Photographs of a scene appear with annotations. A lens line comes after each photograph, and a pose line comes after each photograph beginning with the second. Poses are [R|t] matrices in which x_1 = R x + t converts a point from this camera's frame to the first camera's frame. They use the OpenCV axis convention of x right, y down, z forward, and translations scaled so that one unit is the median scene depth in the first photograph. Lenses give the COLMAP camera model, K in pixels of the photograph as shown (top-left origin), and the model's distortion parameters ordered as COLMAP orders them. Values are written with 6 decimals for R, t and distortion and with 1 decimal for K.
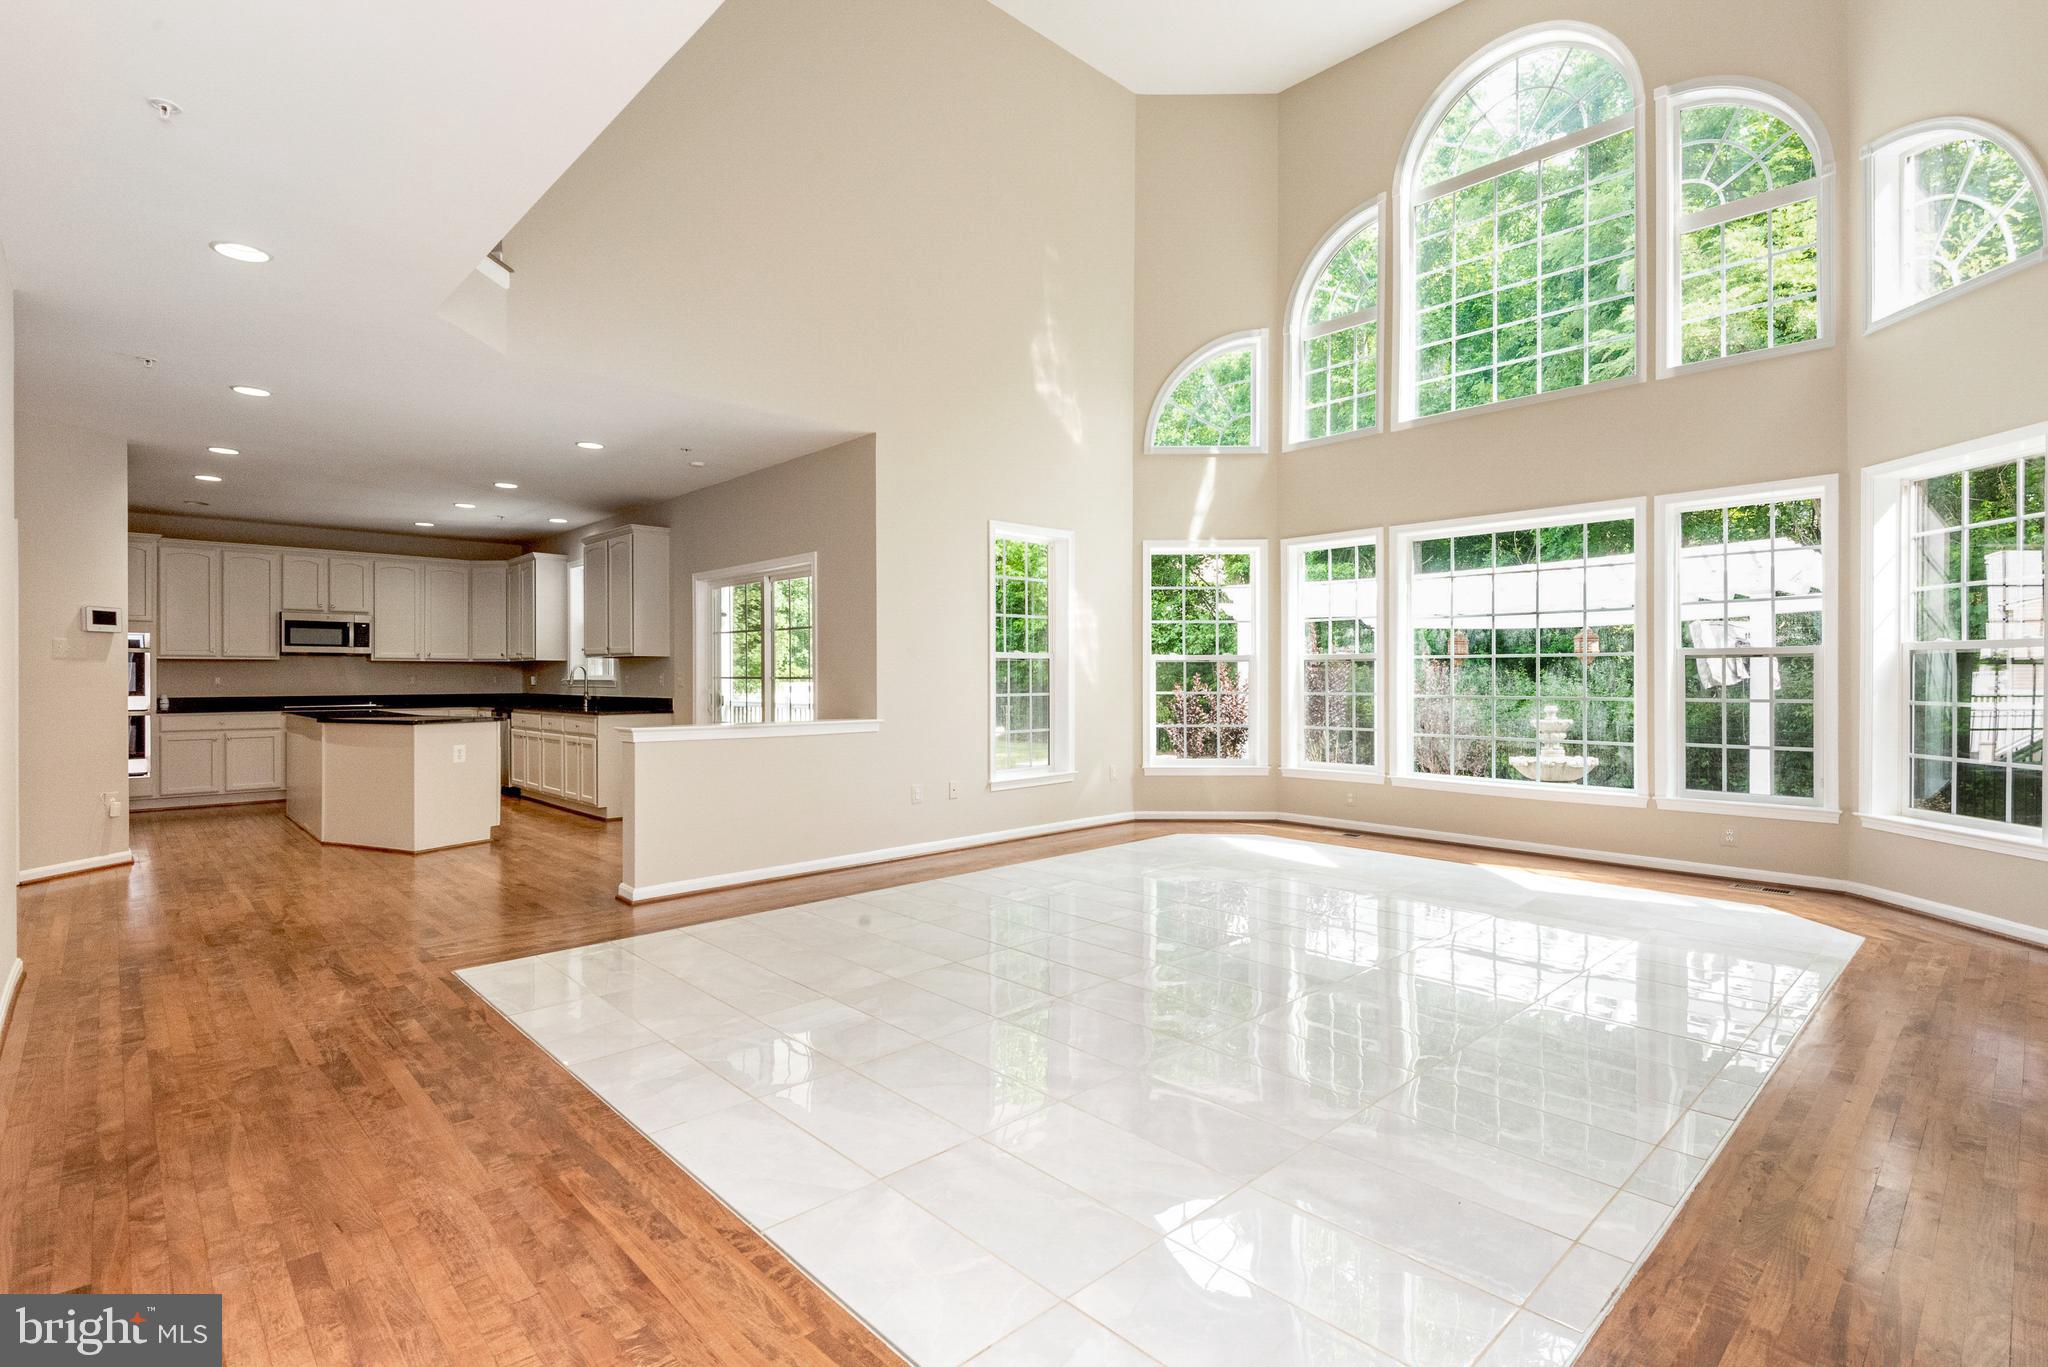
lens RADIAL K [[960.0, 0, 1021.7], [0, 960.0, 670.3], [0, 0, 1]] dist [0.007780, -0.002831]
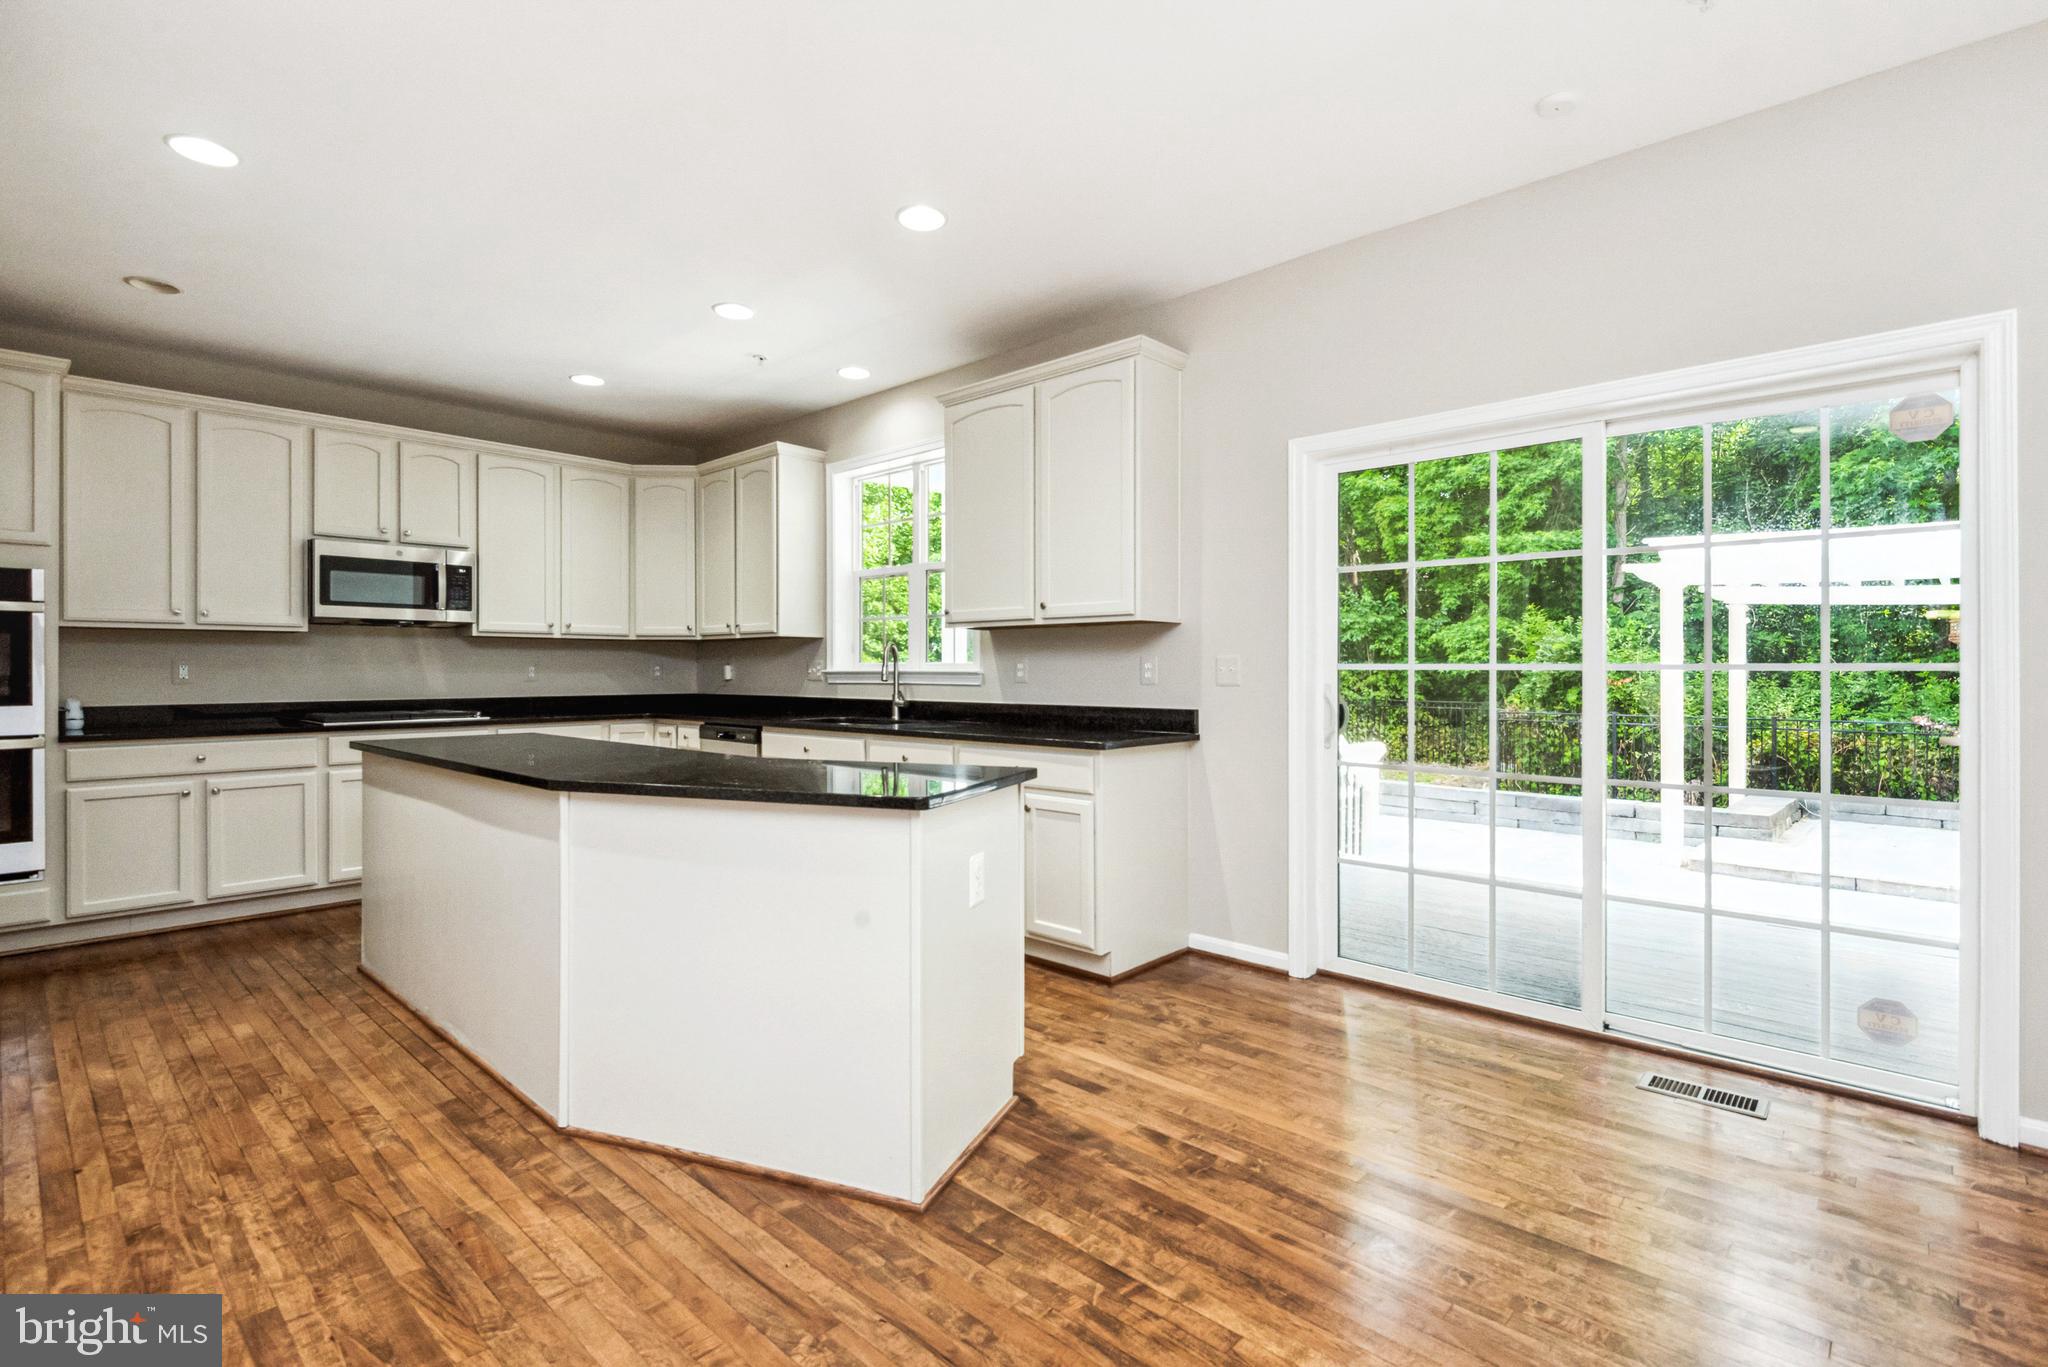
lens RADIAL K [[960.0, 0, 1016.4], [0, 960.0, 663.4], [0, 0, 1]] dist [0.007780, -0.002831]
pose [[0.998209, -0.000144, 0.059818, -0.416609], [-0.000171, 0.999986, 0.005257, 0.002776], [-0.059817, -0.005257, 0.998195, 0.456621]]
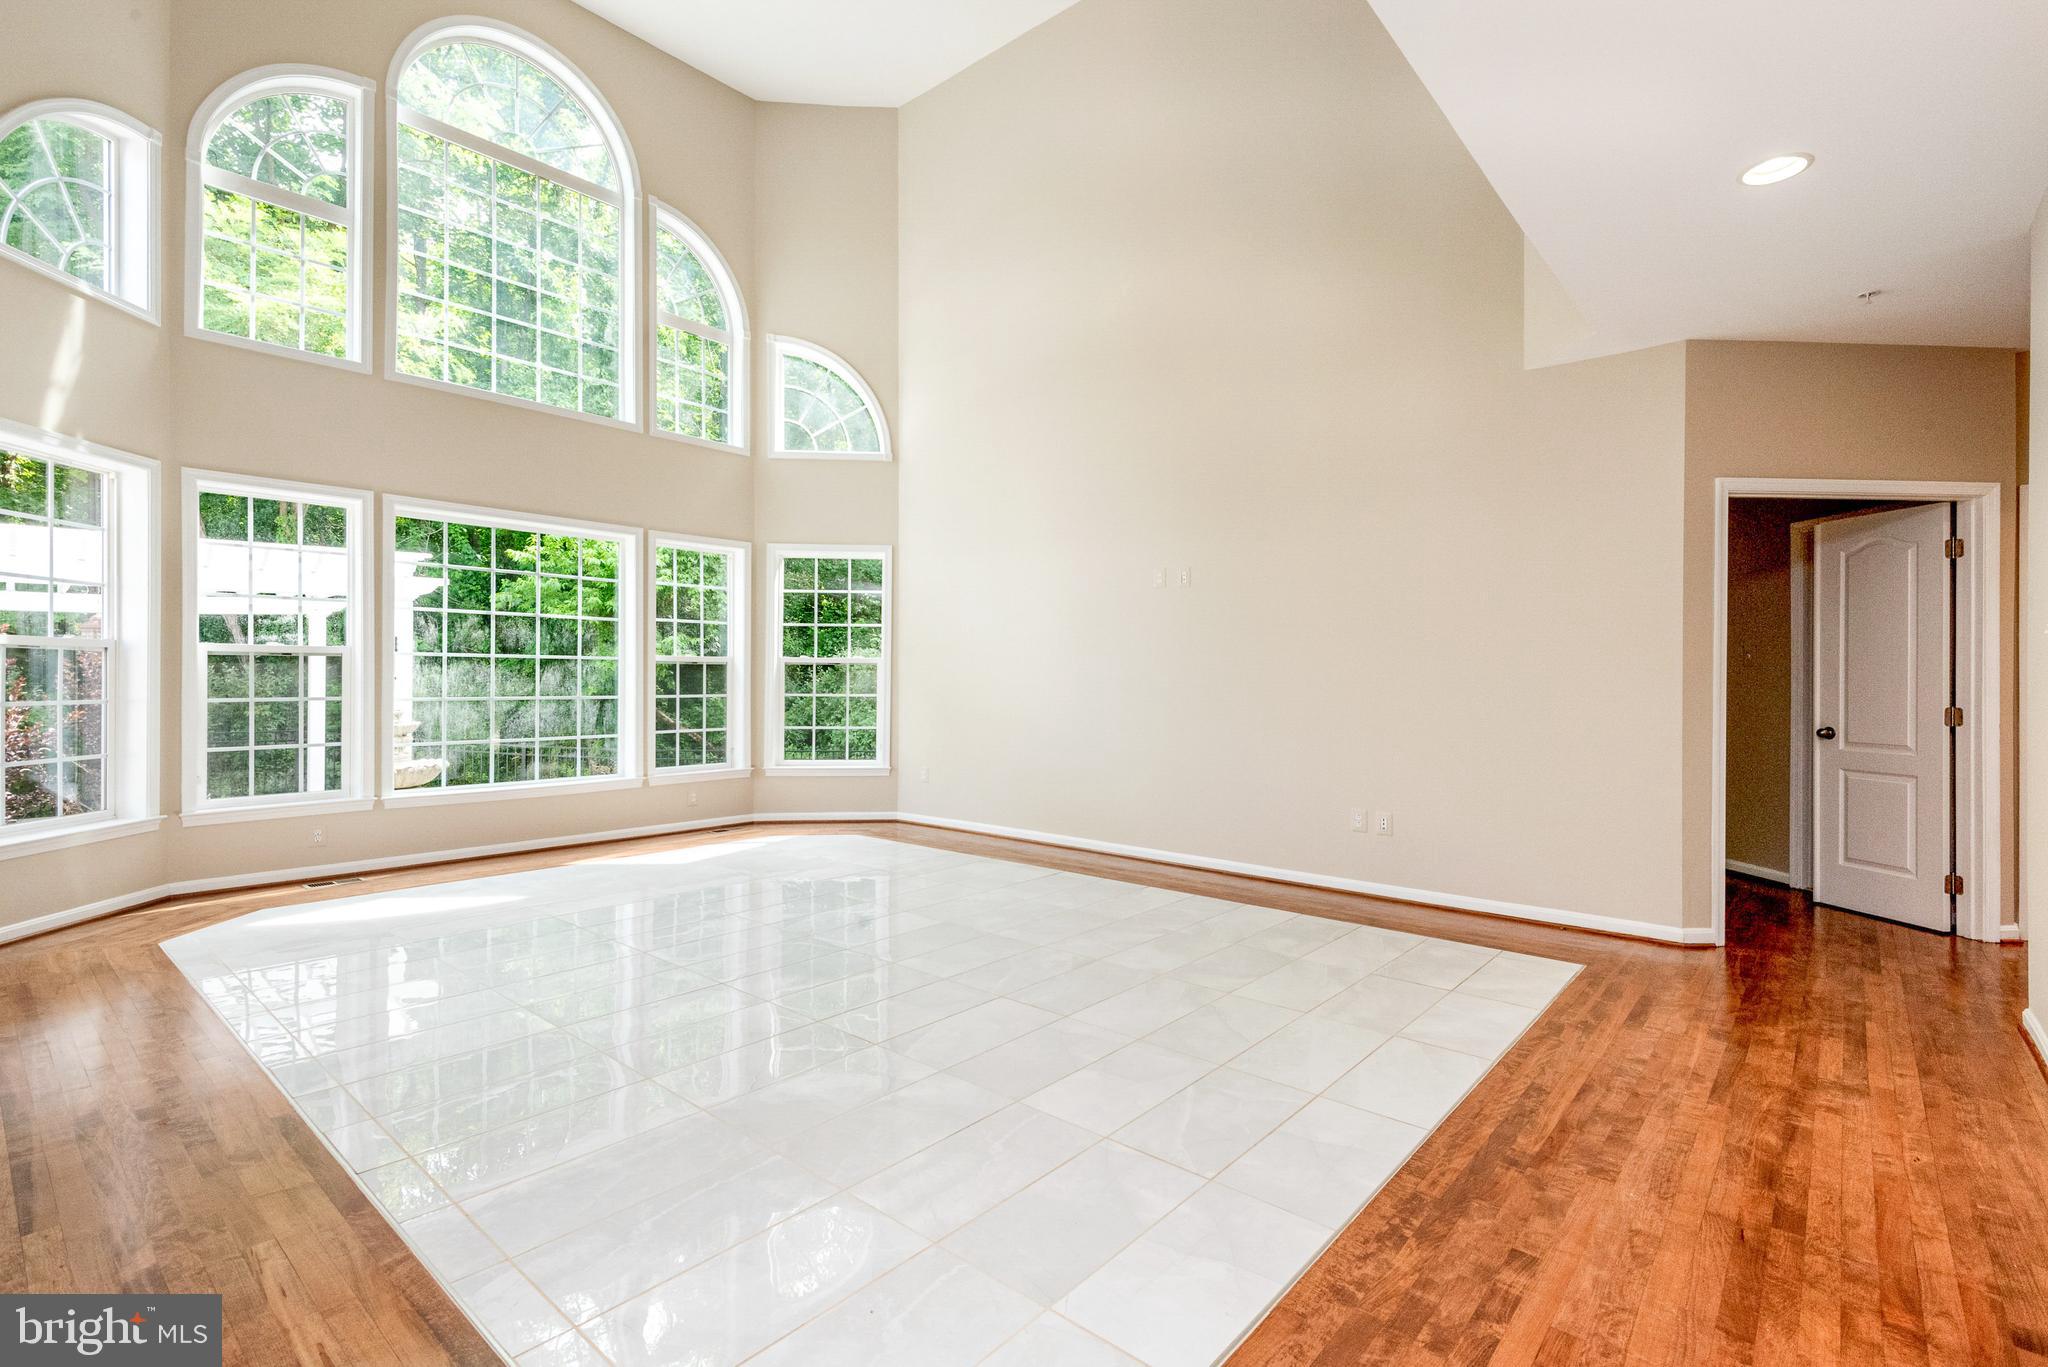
lens RADIAL K [[925.7, 0, 1031.8], [0, 925.7, 682.3], [0, 0, 1]] dist [0.010872, -0.001026]
pose [[-0.089200, -0.004357, 0.996004, -1.046849], [-0.009924, 0.999945, 0.003485, 0.007727], [-0.995964, -0.009573, -0.089238, 1.191787]]
